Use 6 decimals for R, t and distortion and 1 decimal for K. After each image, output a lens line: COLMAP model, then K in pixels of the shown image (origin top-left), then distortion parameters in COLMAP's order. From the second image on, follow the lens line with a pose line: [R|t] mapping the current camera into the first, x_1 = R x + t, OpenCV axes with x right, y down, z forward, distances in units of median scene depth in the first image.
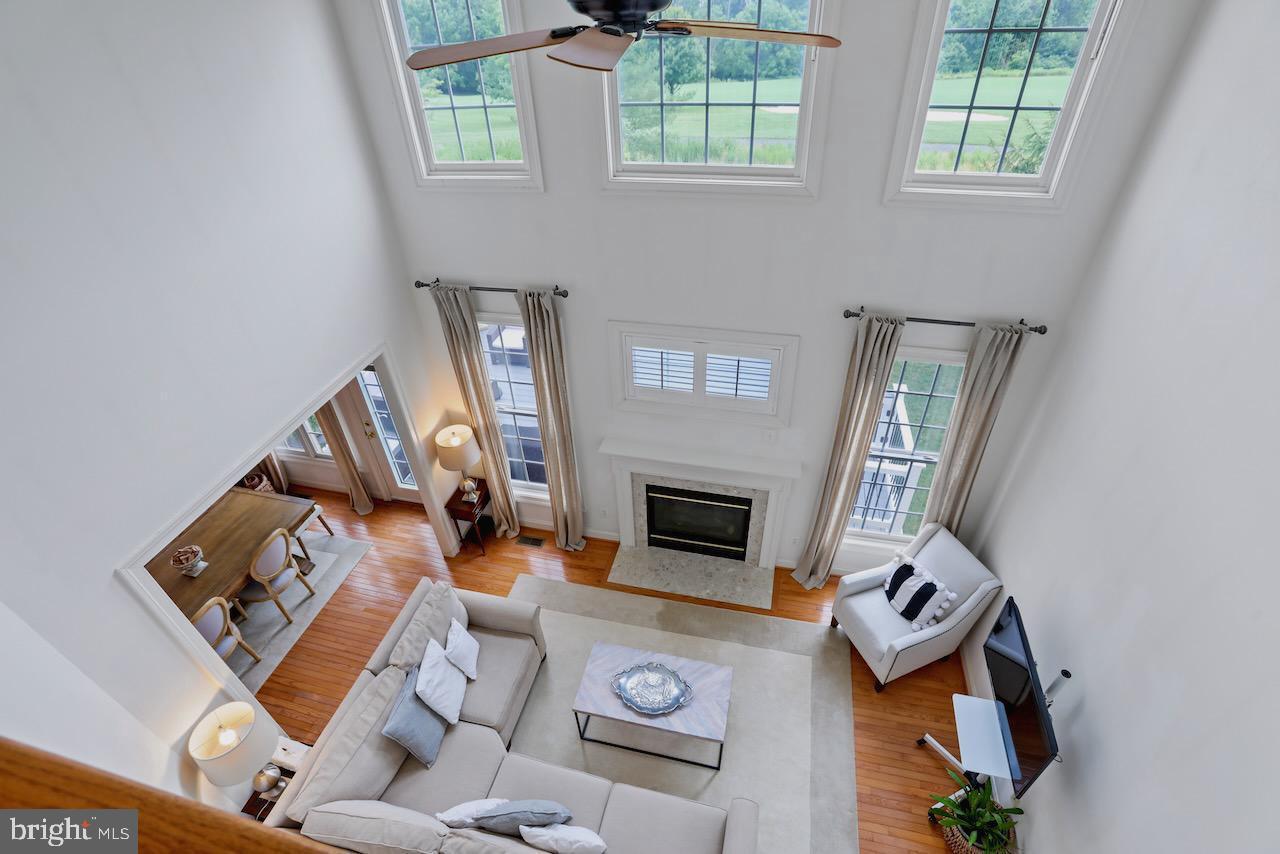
lens RADIAL K [[593.9, 0, 641.4], [0, 593.9, 435.3], [0, 0, 1]] dist [-0.047080, 0.008546]
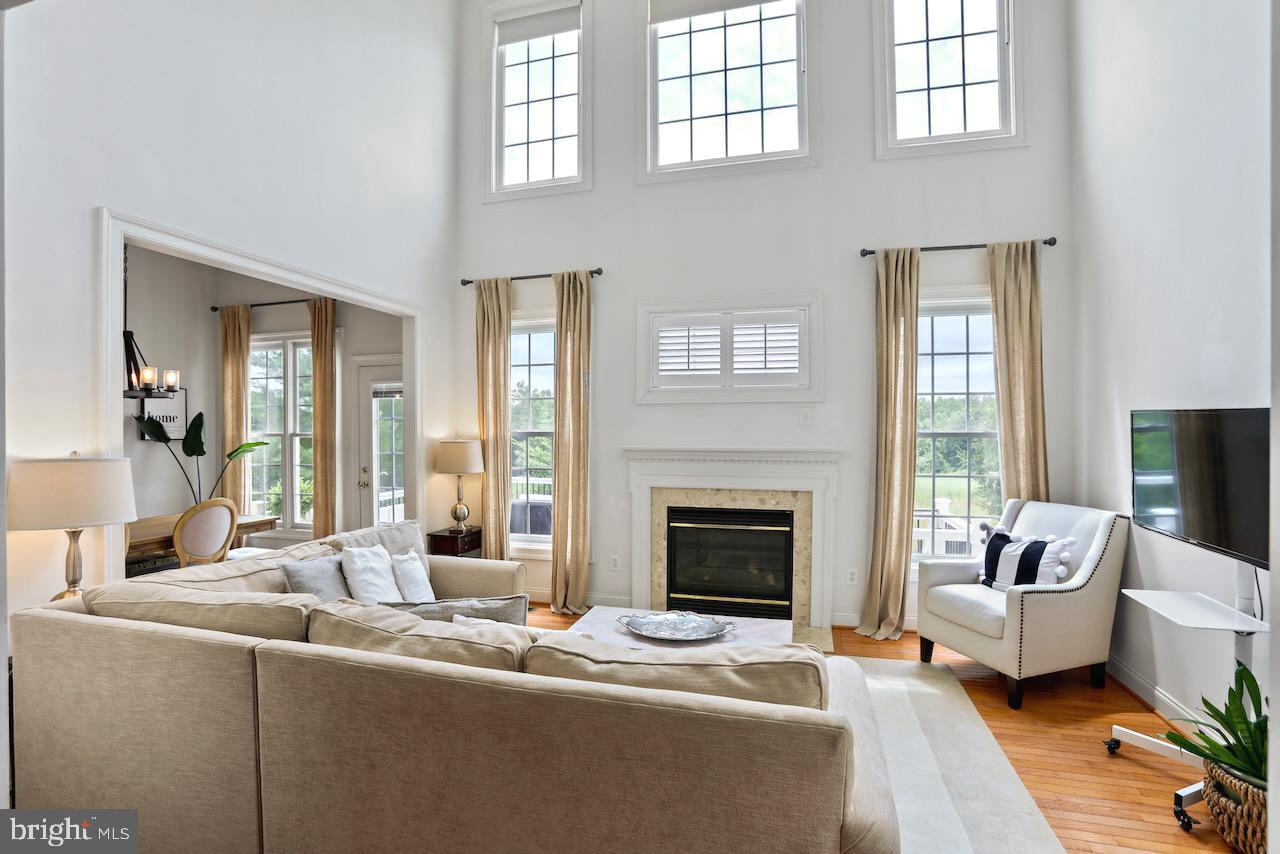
lens RADIAL K [[593.9, 0, 640.2], [0, 593.9, 430.1], [0, 0, 1]] dist [-0.047080, 0.008546]
pose [[0.999085, 0.034390, -0.025415, -0.015748], [-0.042762, 0.801886, -0.595945, 0.584970], [-0.000115, 0.596487, 0.802623, 0.278369]]
